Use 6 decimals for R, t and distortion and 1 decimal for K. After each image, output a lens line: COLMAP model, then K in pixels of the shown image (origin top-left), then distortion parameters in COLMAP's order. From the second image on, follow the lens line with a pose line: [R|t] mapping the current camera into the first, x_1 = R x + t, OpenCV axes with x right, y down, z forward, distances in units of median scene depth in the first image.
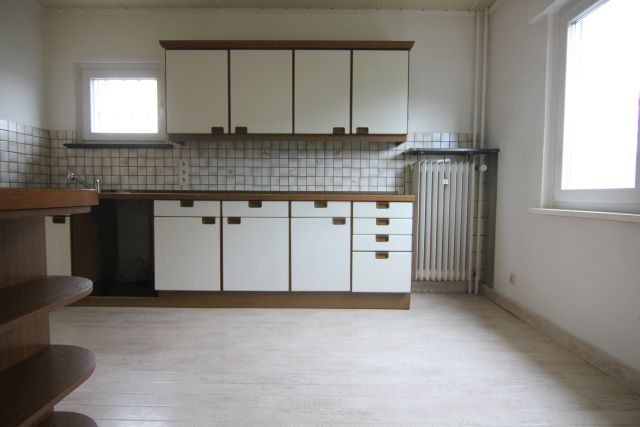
lens RADIAL K [[366.6, 0, 320.0], [0, 366.6, 213.5], [0, 0, 1]] dist [-0.002363, -0.002319]
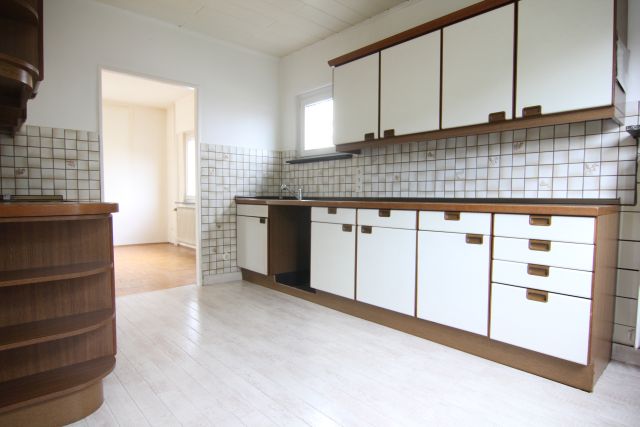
lens RADIAL K [[366.6, 0, 320.0], [0, 366.6, 213.5], [0, 0, 1]] dist [-0.002363, -0.002319]
pose [[0.681574, 0.030356, -0.731119, 0.345769], [-0.037079, 0.999288, 0.006924, -0.022510], [0.730809, 0.022390, 0.682214, 0.233700]]
